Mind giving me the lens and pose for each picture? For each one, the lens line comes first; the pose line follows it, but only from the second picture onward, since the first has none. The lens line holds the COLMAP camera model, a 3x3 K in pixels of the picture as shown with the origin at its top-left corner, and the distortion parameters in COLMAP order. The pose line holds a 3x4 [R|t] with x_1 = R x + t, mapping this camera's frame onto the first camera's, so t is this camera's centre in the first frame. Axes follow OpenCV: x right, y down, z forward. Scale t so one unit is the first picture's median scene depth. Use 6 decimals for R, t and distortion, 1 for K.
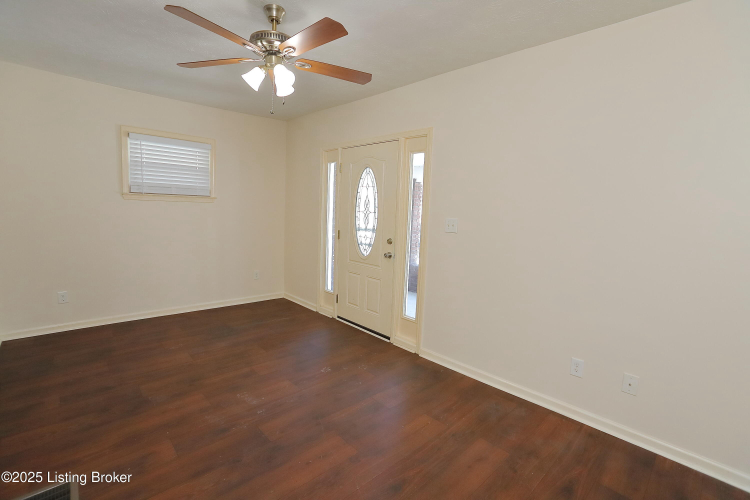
lens RADIAL K [[342.9, 0, 375.0], [0, 342.9, 247.3], [0, 0, 1]] dist [-0.081735, 0.032613]
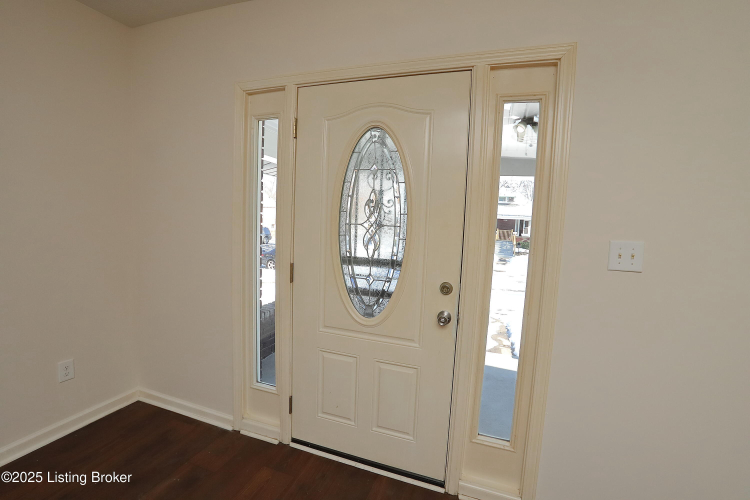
lens RADIAL K [[342.9, 0, 375.0], [0, 342.9, 247.3], [0, 0, 1]] dist [-0.081735, 0.032613]
pose [[0.893663, -0.040371, 0.446920, -0.237938], [0.044699, 0.999000, 0.000861, -0.074571], [-0.446508, 0.019208, 0.894574, 0.600523]]
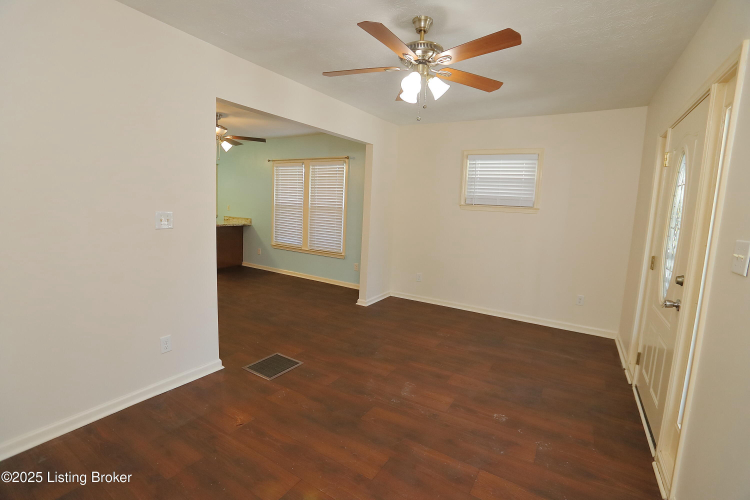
lens RADIAL K [[342.9, 0, 375.0], [0, 342.9, 247.3], [0, 0, 1]] dist [-0.081735, 0.032613]
pose [[0.261585, 0.089353, -0.961036, 0.396150], [-0.141149, 0.988542, 0.053491, -0.027970], [0.954804, 0.121657, 0.271200, 0.362861]]
